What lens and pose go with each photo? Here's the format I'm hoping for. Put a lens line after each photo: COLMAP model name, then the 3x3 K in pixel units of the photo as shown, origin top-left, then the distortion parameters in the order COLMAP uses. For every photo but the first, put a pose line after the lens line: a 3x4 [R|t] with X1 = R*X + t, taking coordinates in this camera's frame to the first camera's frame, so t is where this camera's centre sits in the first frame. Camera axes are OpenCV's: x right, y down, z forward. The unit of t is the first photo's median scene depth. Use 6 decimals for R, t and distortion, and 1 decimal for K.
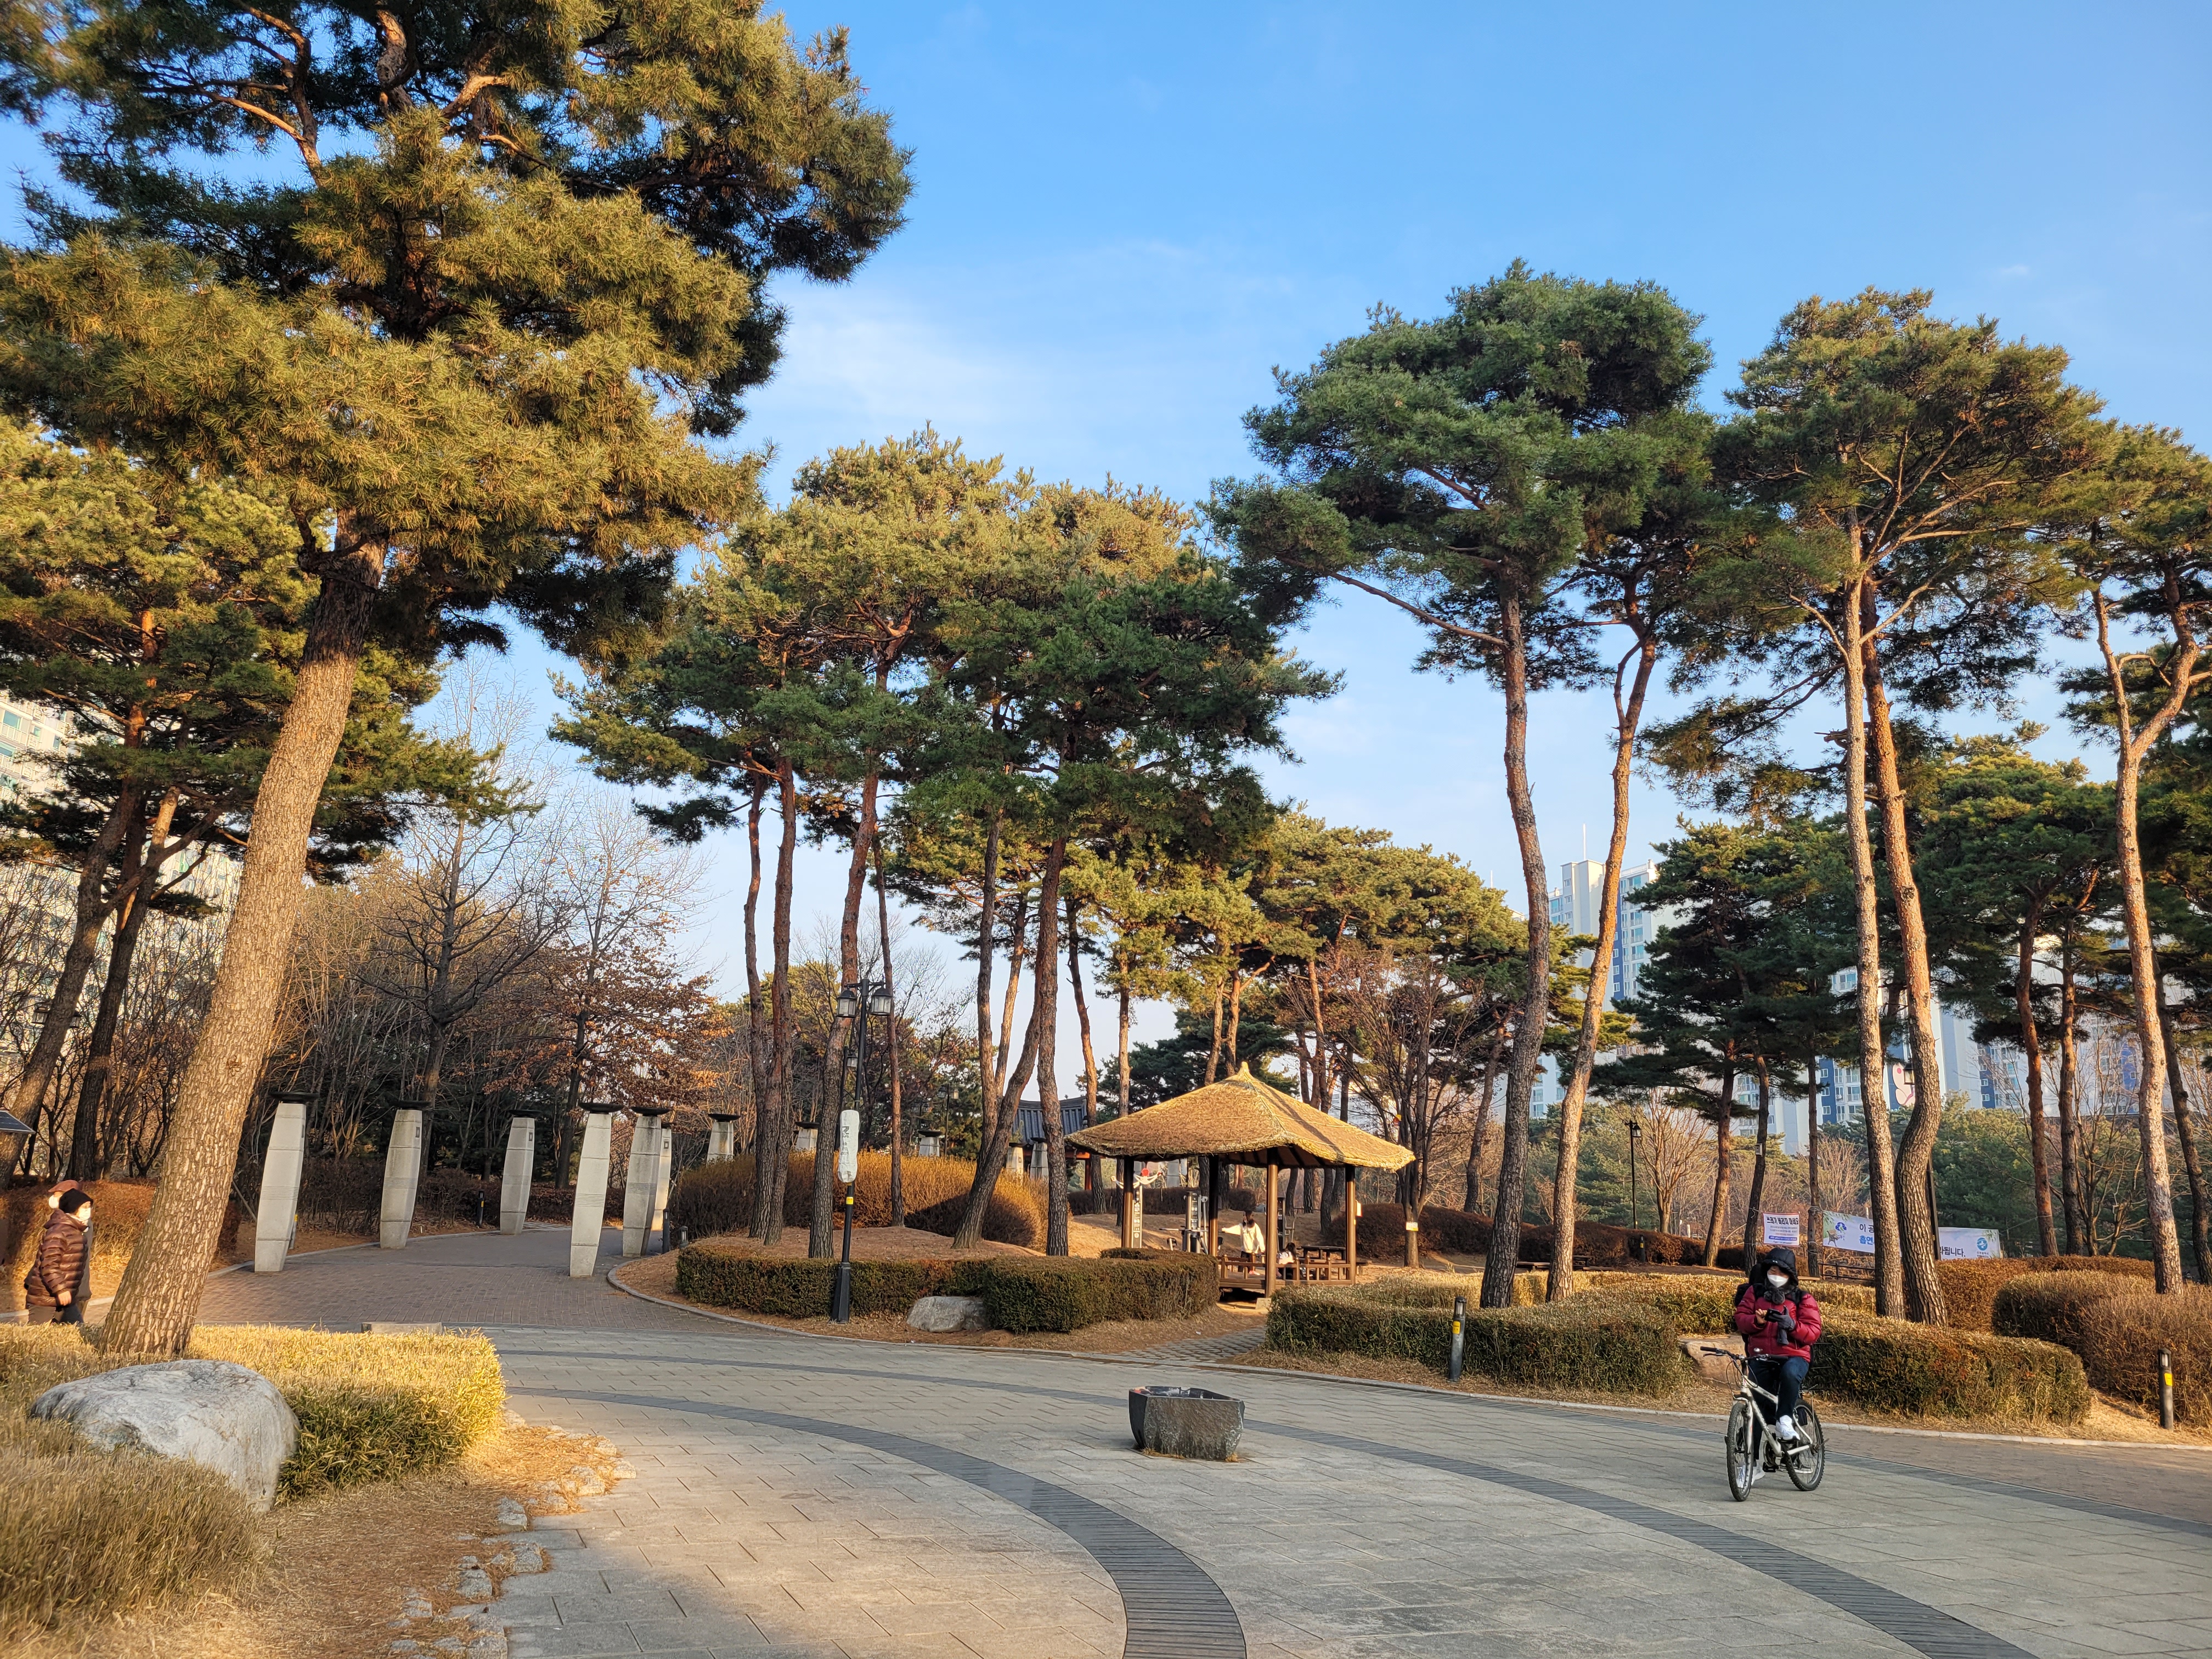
lens RADIAL K [[1676.8, 0, 1101.2], [0, 1676.8, 819.3], [0, 0, 1]] dist [0.043978, -0.018424]
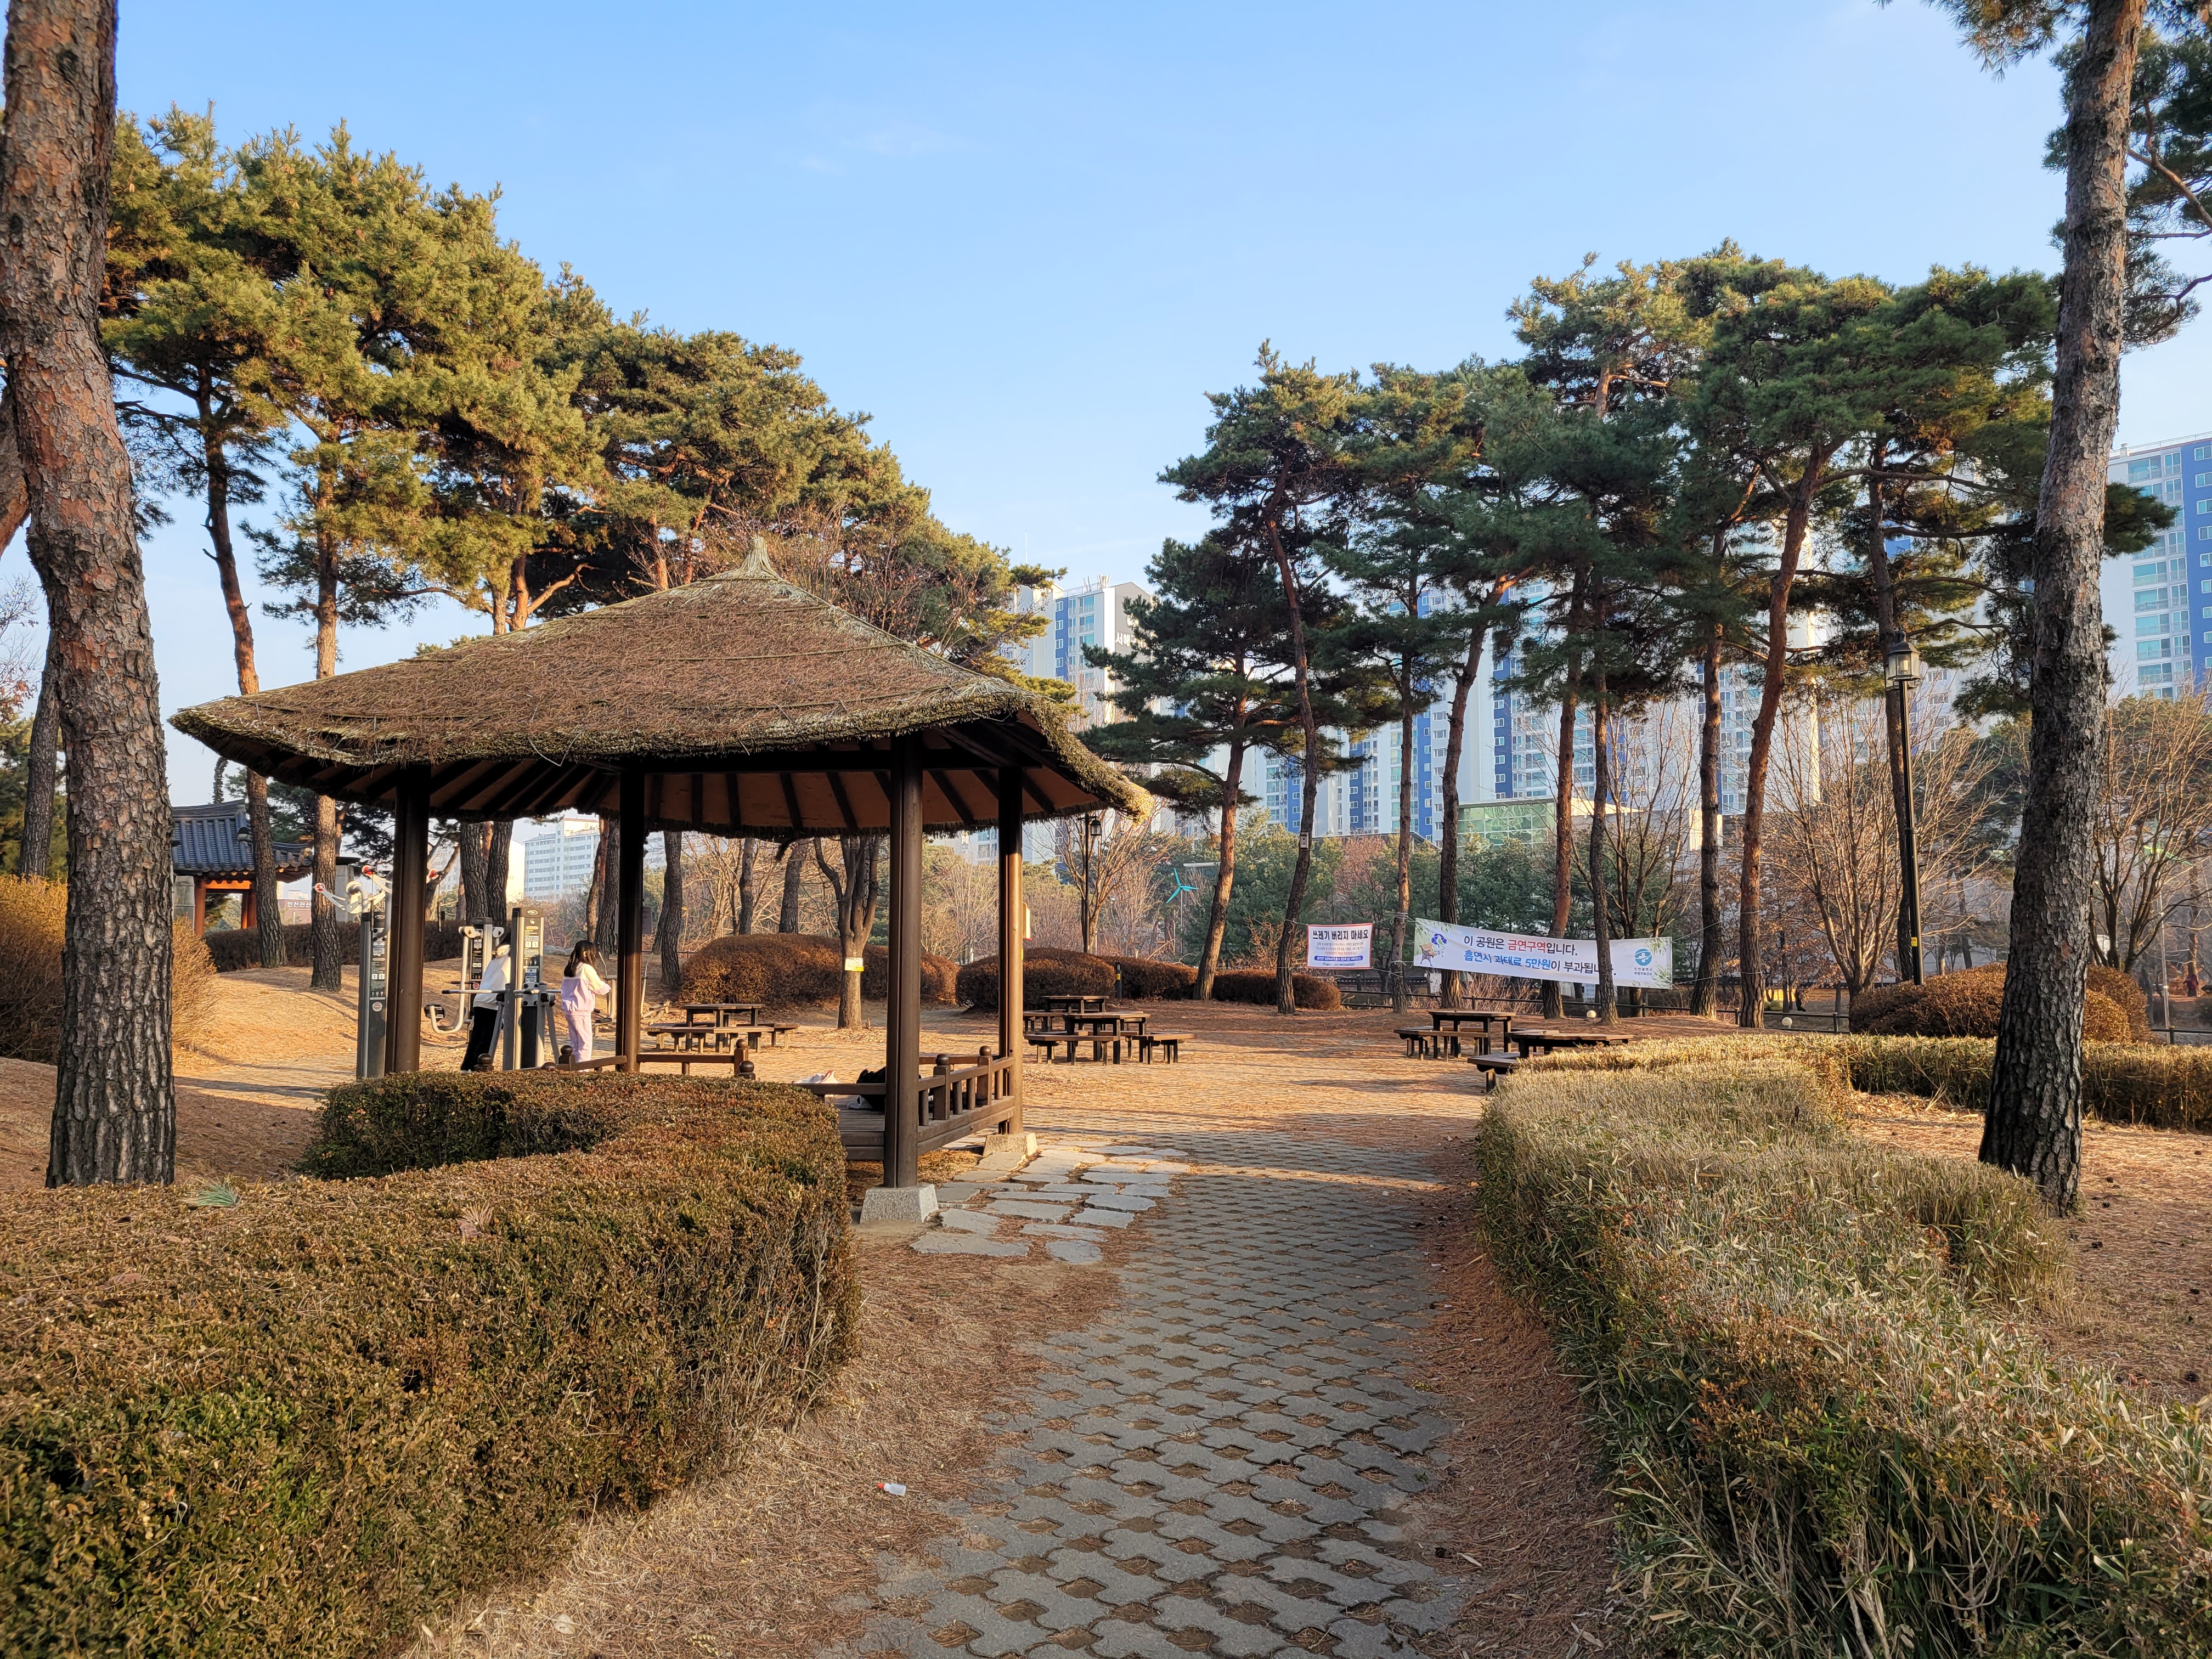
lens RADIAL K [[1676.8, 0, 1121.8], [0, 1676.8, 822.2], [0, 0, 1]] dist [0.043978, -0.018424]
pose [[0.892813, -0.002728, 0.450420, -0.003497], [-0.067410, 0.987910, 0.139603, 0.087788], [-0.445356, -0.155002, 0.881835, 0.386291]]
